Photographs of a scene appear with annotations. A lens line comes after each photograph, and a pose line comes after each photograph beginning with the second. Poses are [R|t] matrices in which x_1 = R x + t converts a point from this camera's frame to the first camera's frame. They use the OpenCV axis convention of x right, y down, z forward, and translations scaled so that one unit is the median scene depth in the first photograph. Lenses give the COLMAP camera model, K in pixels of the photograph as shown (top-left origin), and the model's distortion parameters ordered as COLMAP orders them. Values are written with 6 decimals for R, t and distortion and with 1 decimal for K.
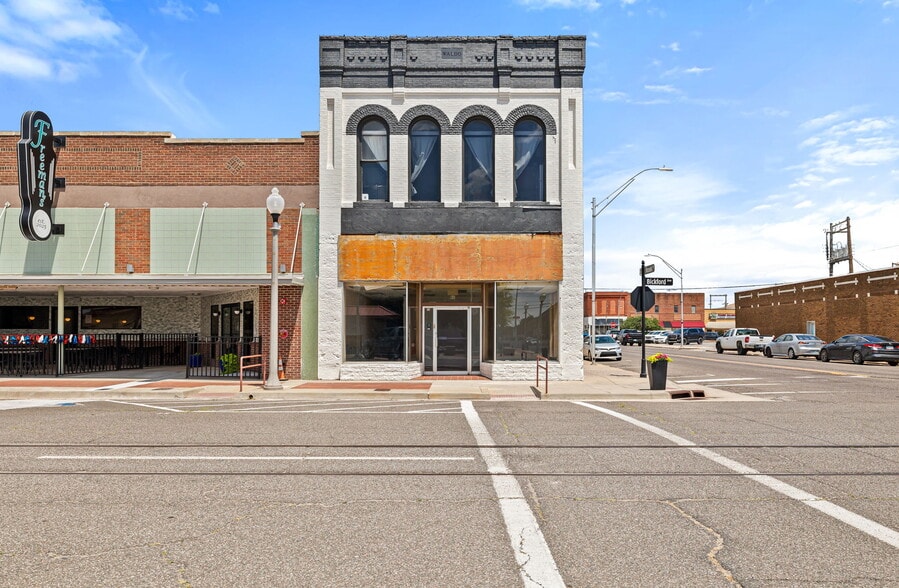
lens RADIAL K [[620.1, 0, 475.7], [0, 620.1, 322.3], [0, 0, 1]] dist [-0.002649, -0.000203]
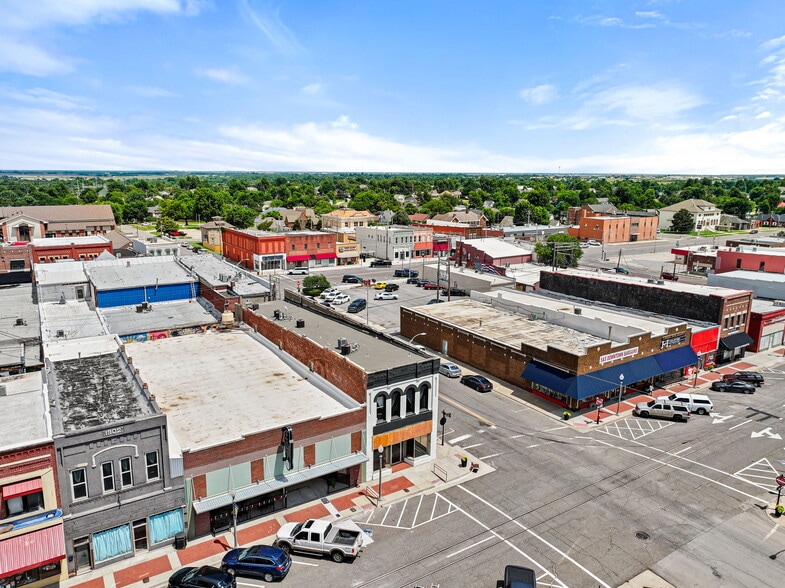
lens RADIAL K [[556.2, 0, 387.4], [0, 556.2, 294.3], [0, 0, 1]] dist [0.006652, 0.002038]
pose [[0.848123, -0.104213, 0.519450, -1.469889], [-0.020988, 0.973085, 0.229490, -1.408936], [-0.529384, -0.205538, 0.823108, -1.098906]]
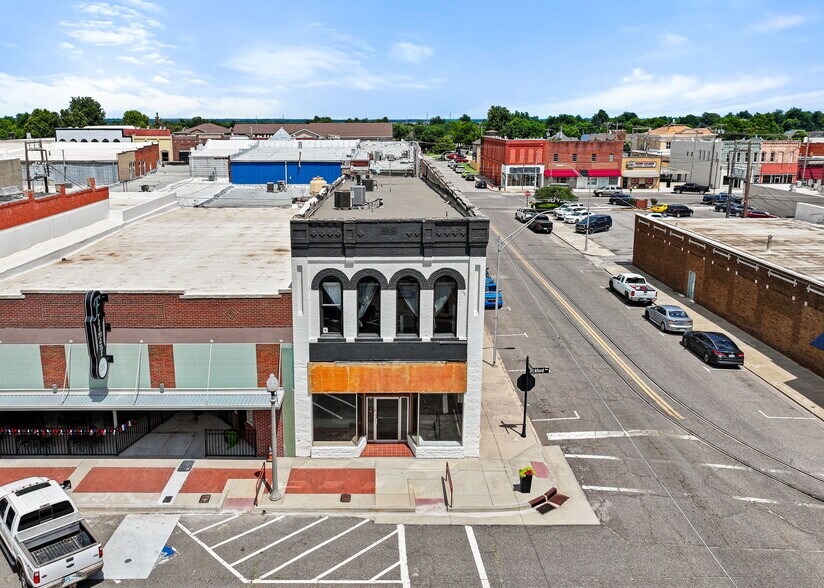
lens RADIAL K [[646.5, 0, 384.6], [0, 646.5, 244.8], [0, 0, 1]] dist [0.002291, -0.002650]
pose [[0.999953, 0.002835, -0.009259, -0.034429], [-0.000811, 0.977355, 0.211607, -0.701276], [0.009649, -0.211589, 0.977311, -0.368414]]
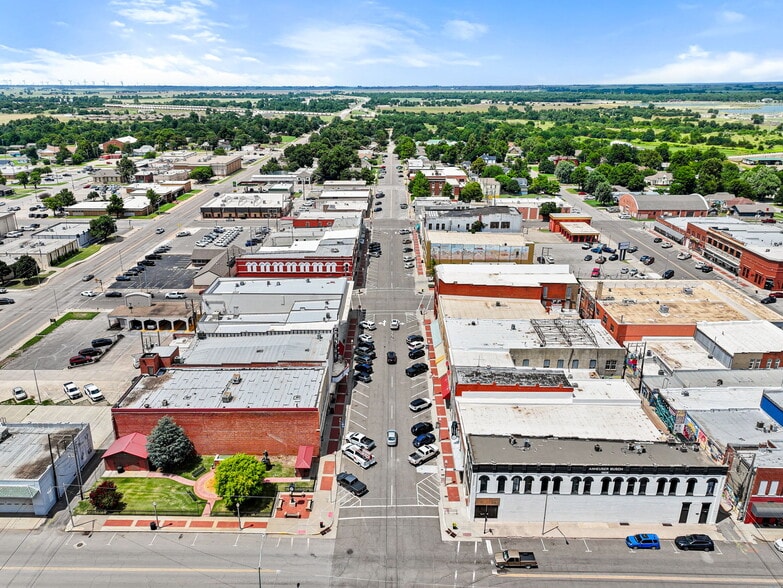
lens RADIAL K [[575.7, 0, 378.8], [0, 575.7, 291.1], [0, 0, 1]] dist [0.001466, 0.003191]
pose [[-0.033392, 0.340555, -0.939631, 3.969629], [0.025534, 0.940140, 0.339832, -3.285246], [0.999116, -0.012644, -0.040089, 0.464242]]
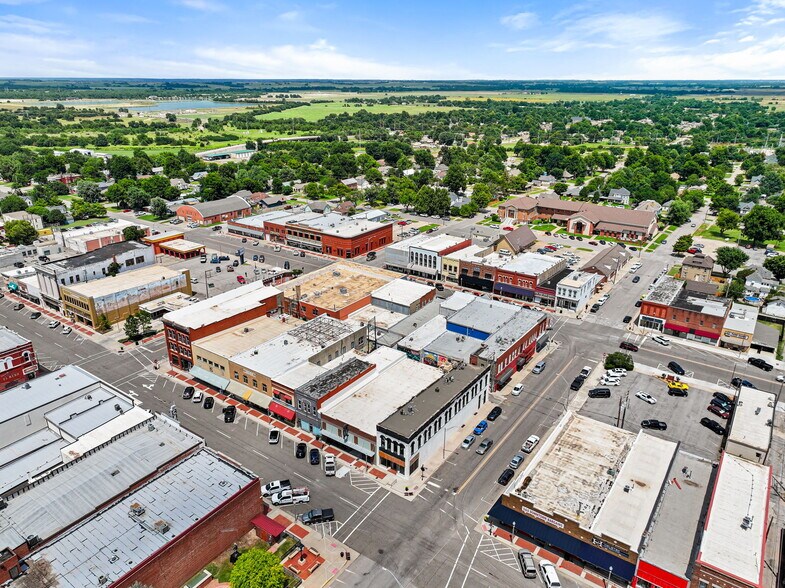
lens RADIAL K [[551.5, 0, 392.5], [0, 551.5, 294.0], [0, 0, 1]] dist [0.005978, 0.000155]
pose [[0.810327, 0.218045, -0.543900, 2.882387], [0.006796, 0.924632, 0.380801, -4.099480], [0.585939, -0.312270, 0.747772, -2.991861]]
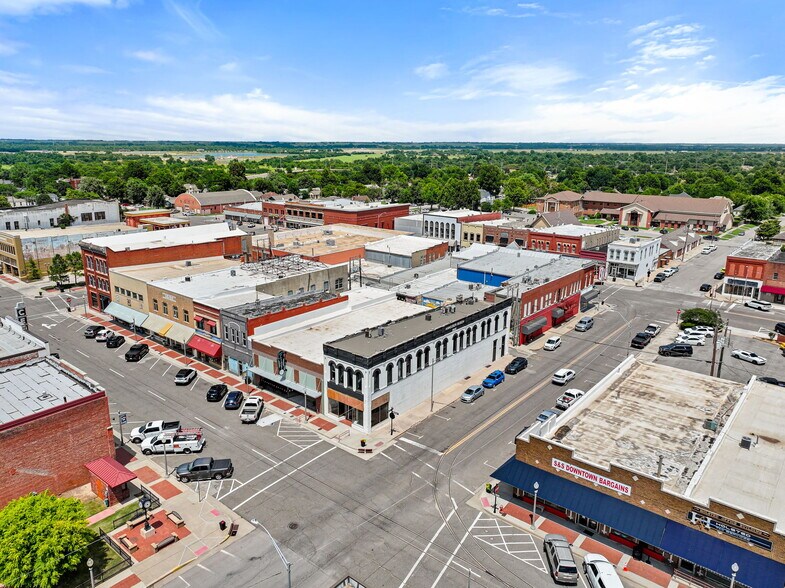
lens RADIAL K [[564.5, 0, 389.8], [0, 564.5, 288.5], [0, 0, 1]] dist [0.006317, 0.002375]
pose [[0.760609, 0.170309, -0.626473, 2.530278], [0.005467, 0.963263, 0.268504, -1.897163], [0.649187, -0.207652, 0.731736, -1.525530]]
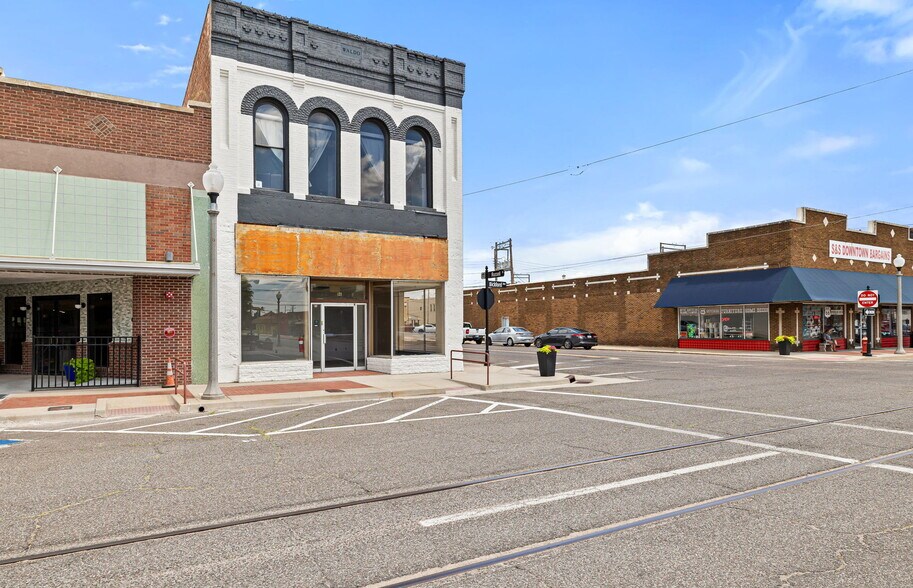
lens RADIAL K [[538.9, 0, 426.2], [0, 538.9, 322.4], [0, 0, 1]] dist [-0.000697, 0.000058]
pose [[0.880873, -0.002193, 0.473347, -0.344924], [-0.003655, 0.999928, 0.011434, -0.005302], [-0.473338, -0.011802, 0.880802, 0.170342]]
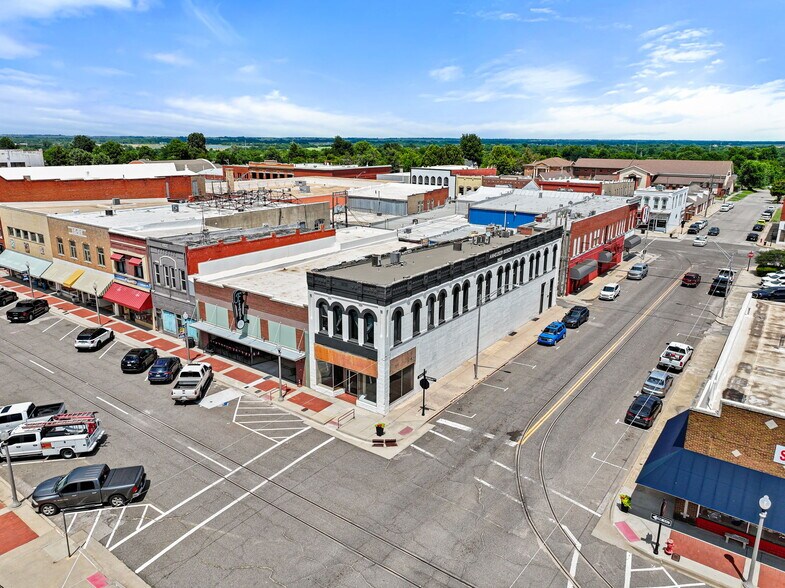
lens RADIAL K [[551.5, 0, 392.5], [0, 551.5, 294.0], [0, 0, 1]] dist [0.005978, 0.000155]
pose [[0.801036, 0.170757, -0.573745, 1.429944], [0.002718, 0.957405, 0.288737, -1.051905], [0.598610, -0.232848, 0.766452, -0.630981]]
